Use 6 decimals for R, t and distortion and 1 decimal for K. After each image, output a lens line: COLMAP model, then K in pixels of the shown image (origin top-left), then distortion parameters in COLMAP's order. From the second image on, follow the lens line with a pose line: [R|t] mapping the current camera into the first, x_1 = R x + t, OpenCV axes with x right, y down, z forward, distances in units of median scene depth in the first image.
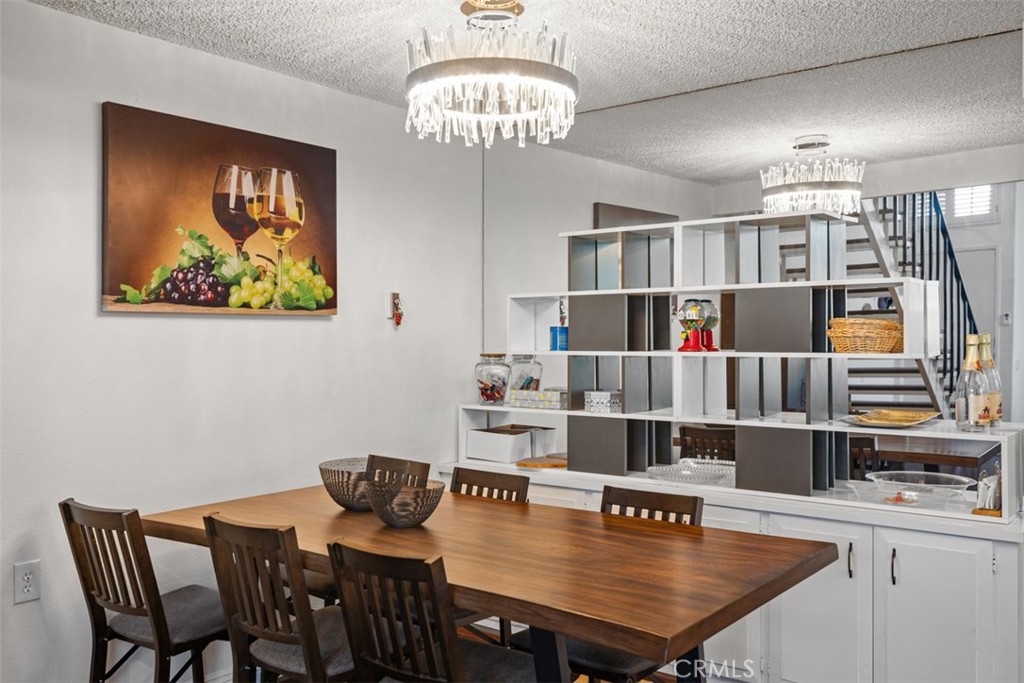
lens RADIAL K [[903.4, 0, 512.2], [0, 903.4, 341.1], [0, 0, 1]] dist [0.021346, 0.004856]
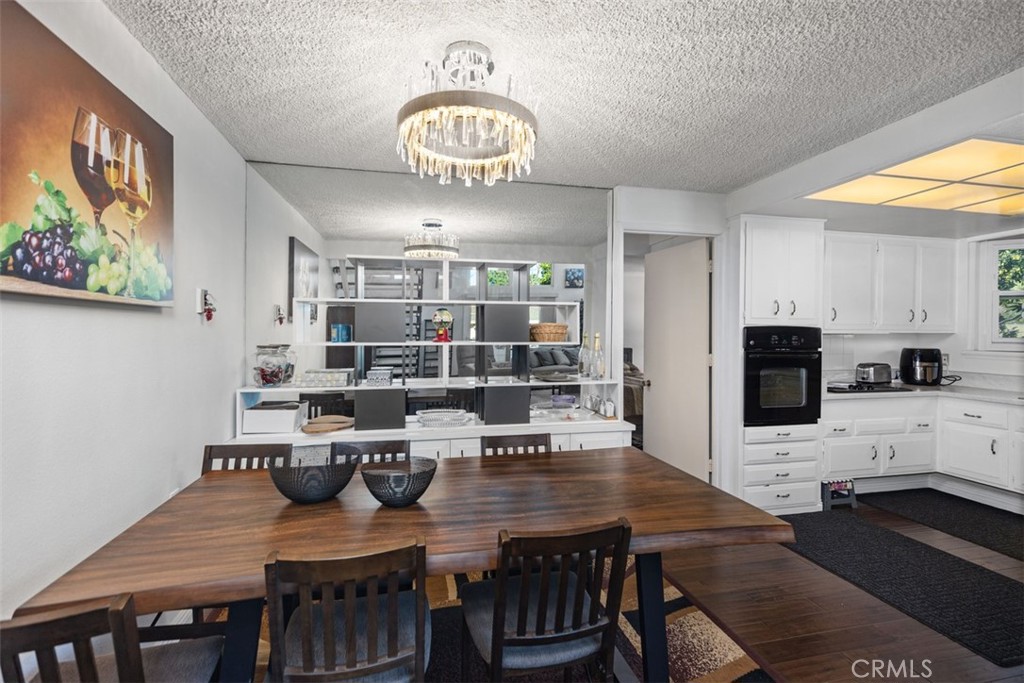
lens RADIAL K [[462.5, 0, 513.5], [0, 462.5, 335.2], [0, 0, 1]] dist [0.005799, -0.000130]
pose [[0.628195, 0.002604, 0.778052, -0.390405], [-0.000527, 0.999996, -0.002921, 0.002159], [-0.778056, 0.001425, 0.628193, 0.452053]]
